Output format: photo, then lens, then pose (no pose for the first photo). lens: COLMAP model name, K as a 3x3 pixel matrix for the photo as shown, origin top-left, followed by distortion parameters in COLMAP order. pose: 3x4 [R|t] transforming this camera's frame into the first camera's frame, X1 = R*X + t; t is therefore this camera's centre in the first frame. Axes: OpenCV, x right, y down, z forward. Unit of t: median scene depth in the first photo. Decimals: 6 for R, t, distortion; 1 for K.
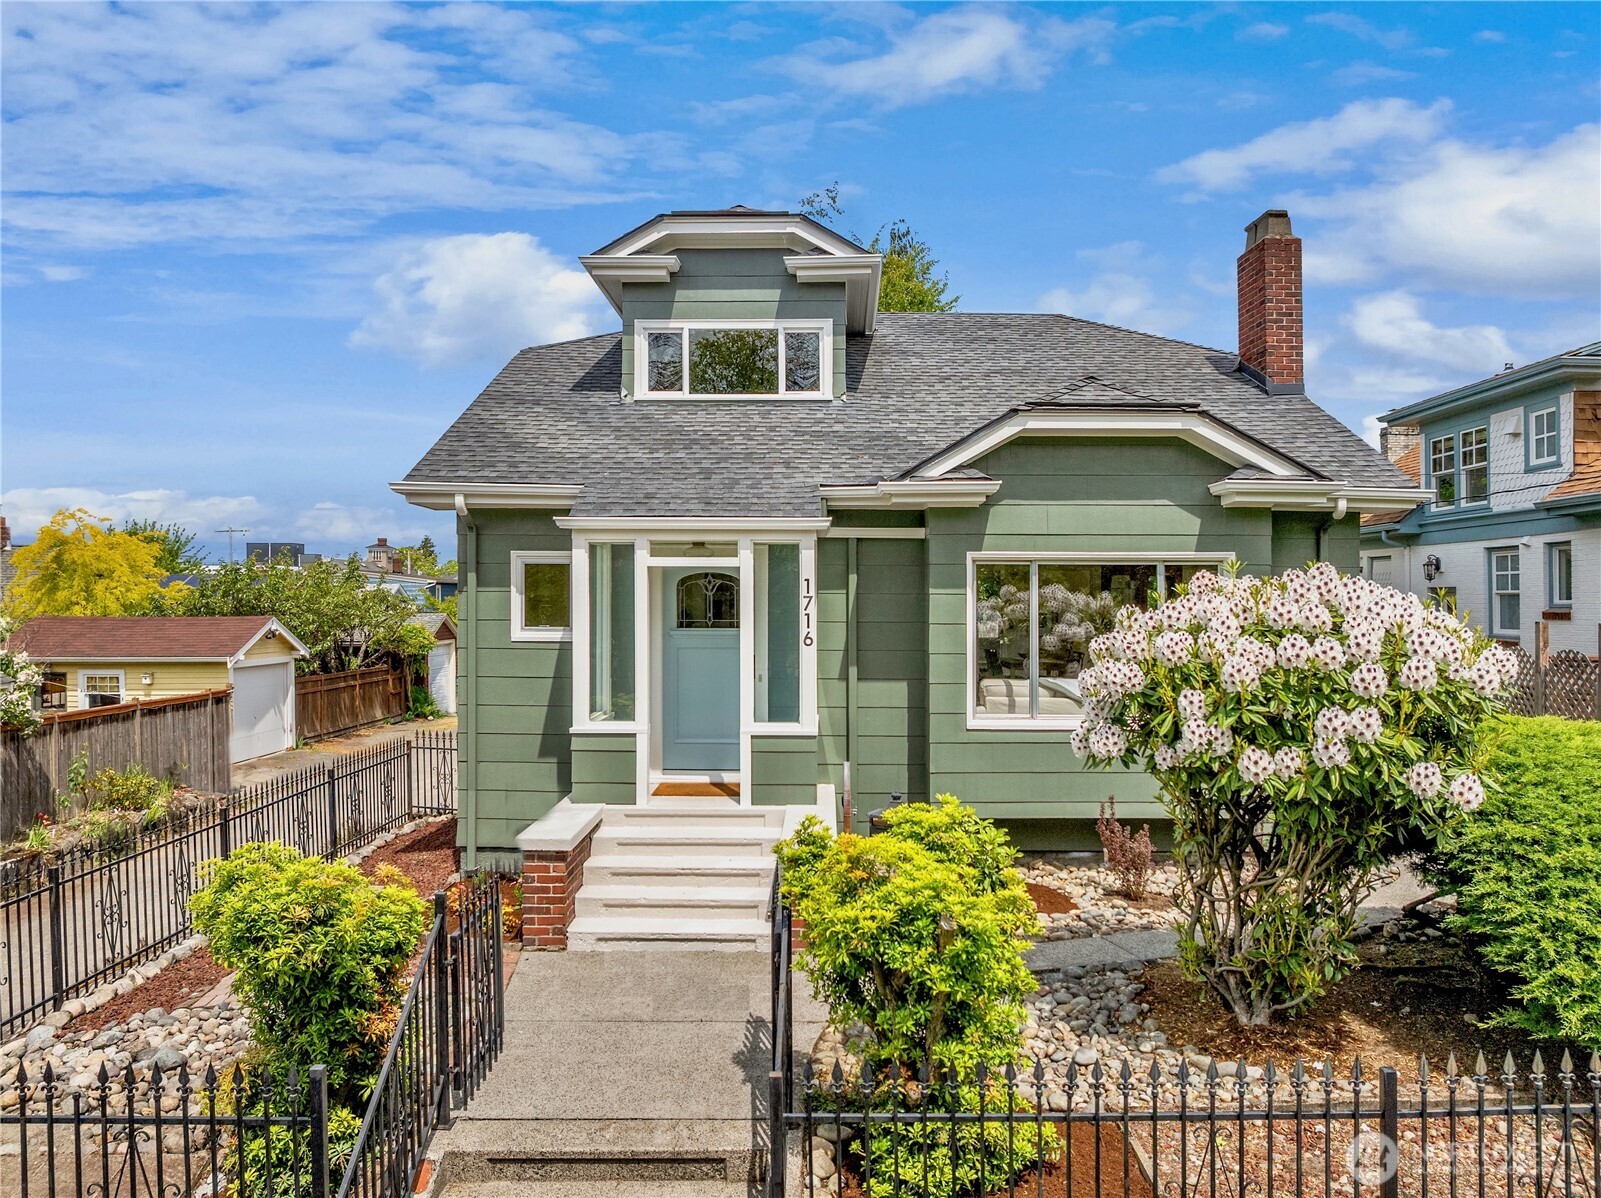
lens RADIAL K [[1167.7, 0, 800.5], [0, 1167.7, 599.0], [0, 0, 1]] dist [-0.002409, 0.001555]
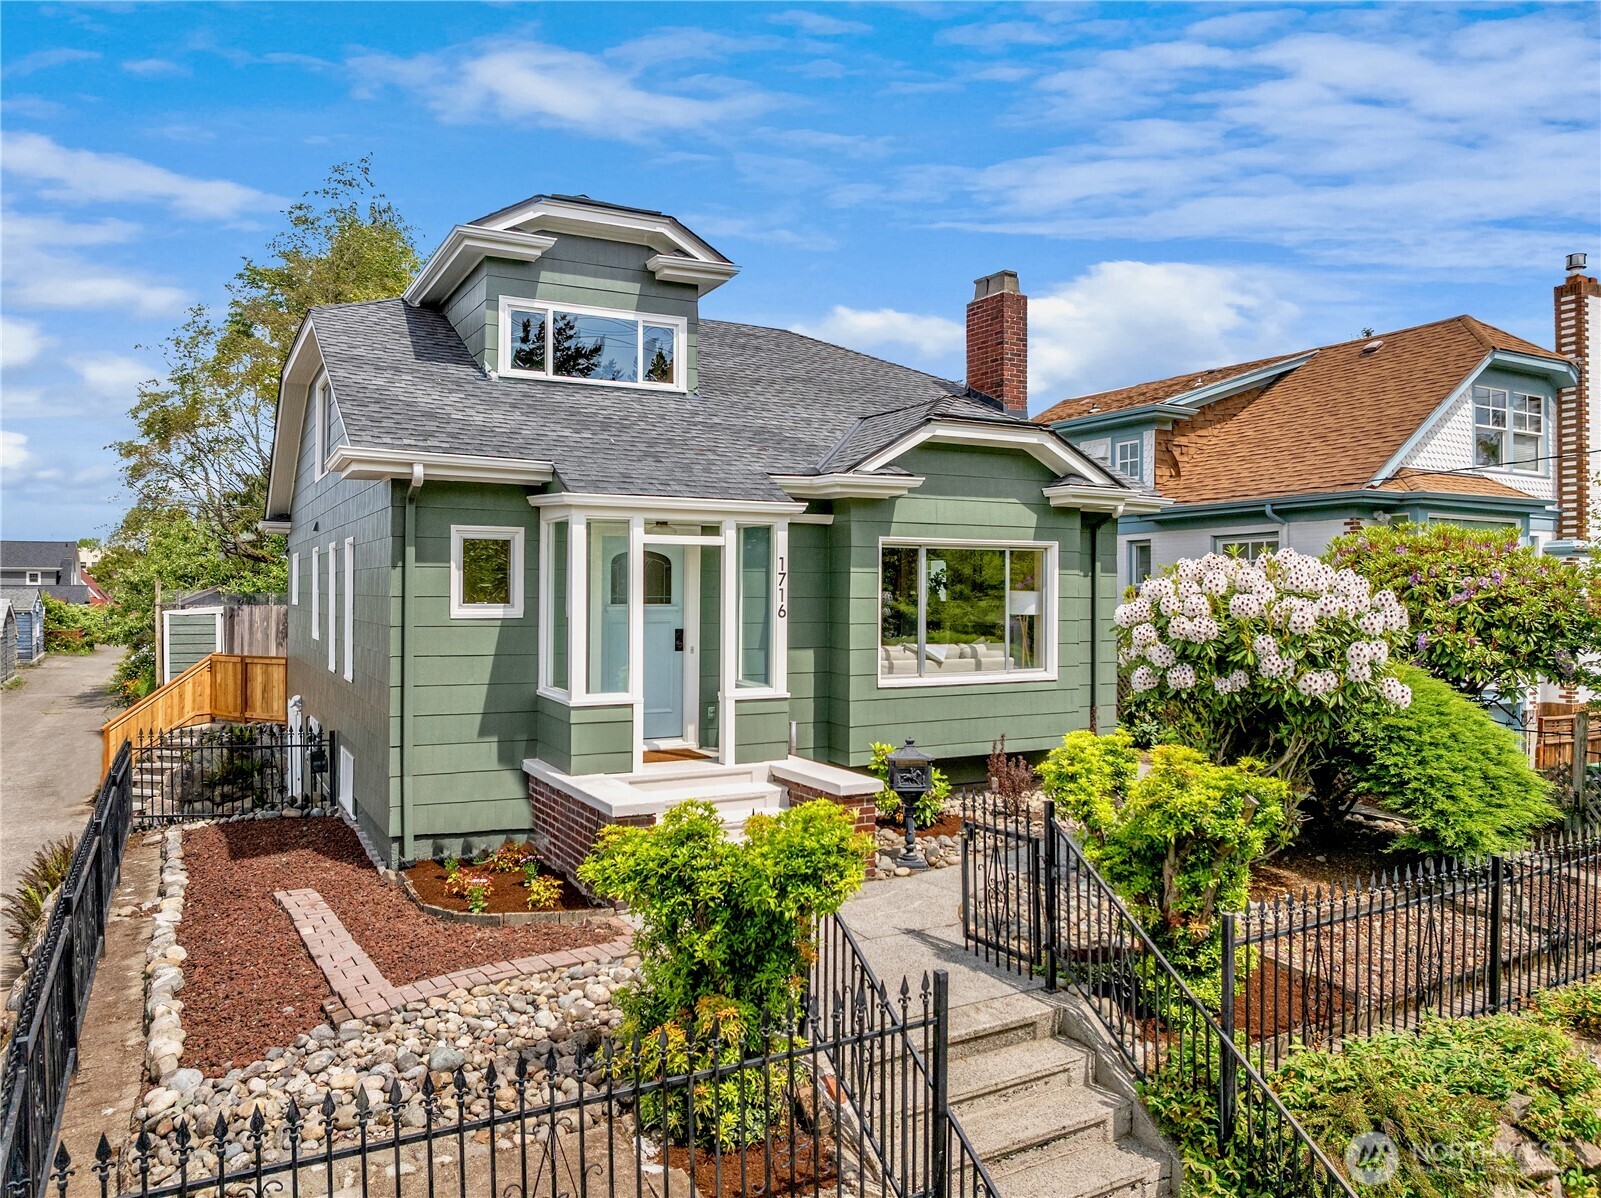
lens RADIAL K [[1144.1, 0, 800.5], [0, 1144.1, 599.0], [0, 0, 1]] dist [-0.000163, 0.002118]
pose [[0.876317, -0.003905, 0.481720, -0.448989], [0.000376, 0.999972, 0.007423, 0.012794], [-0.481735, -0.006324, 0.876294, 0.030658]]
